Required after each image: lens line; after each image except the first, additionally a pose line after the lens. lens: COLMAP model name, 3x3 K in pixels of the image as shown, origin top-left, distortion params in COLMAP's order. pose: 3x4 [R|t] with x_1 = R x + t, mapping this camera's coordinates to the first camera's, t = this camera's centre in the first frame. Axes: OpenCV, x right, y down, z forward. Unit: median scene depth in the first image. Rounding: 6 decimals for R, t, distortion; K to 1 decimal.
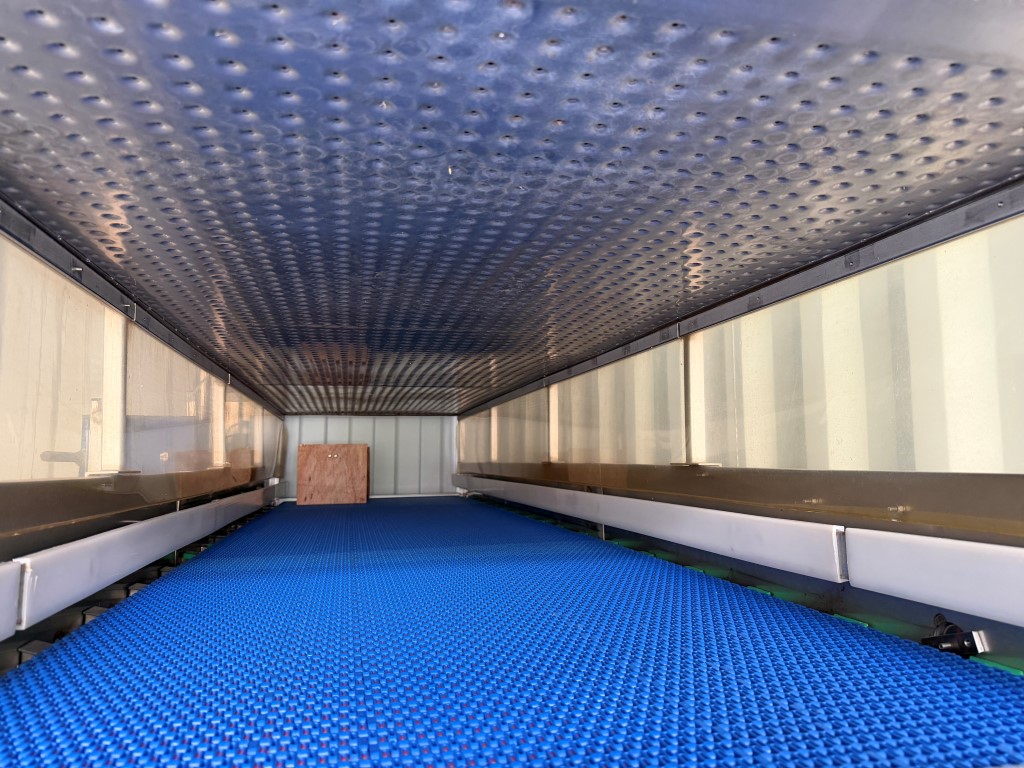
lens RADIAL K [[722.1, 0, 534.1], [0, 722.1, 388.2], [0, 0, 1]] dist [0.042067, -0.060855]
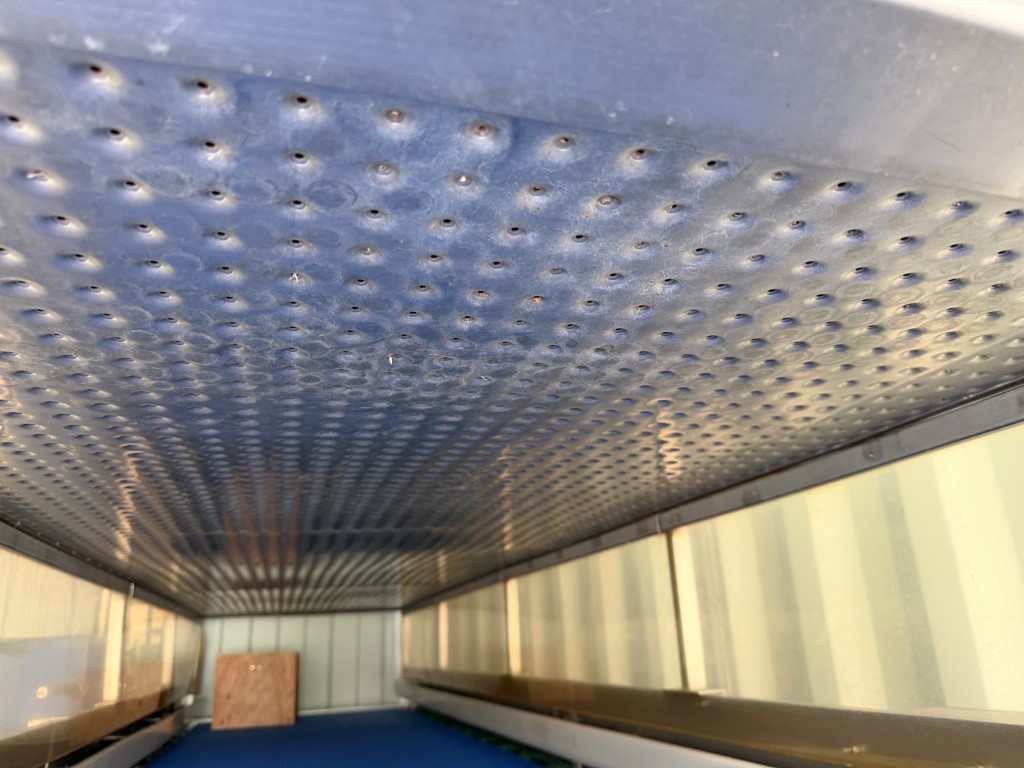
lens RADIAL K [[722.1, 0, 540.1], [0, 722.1, 389.4], [0, 0, 1]] dist [0.042067, -0.060855]
pose [[0.996291, -0.020387, 0.083603, -0.022133], [0.039135, 0.972595, -0.229187, -0.085018], [-0.076640, 0.231609, 0.969785, 0.244123]]
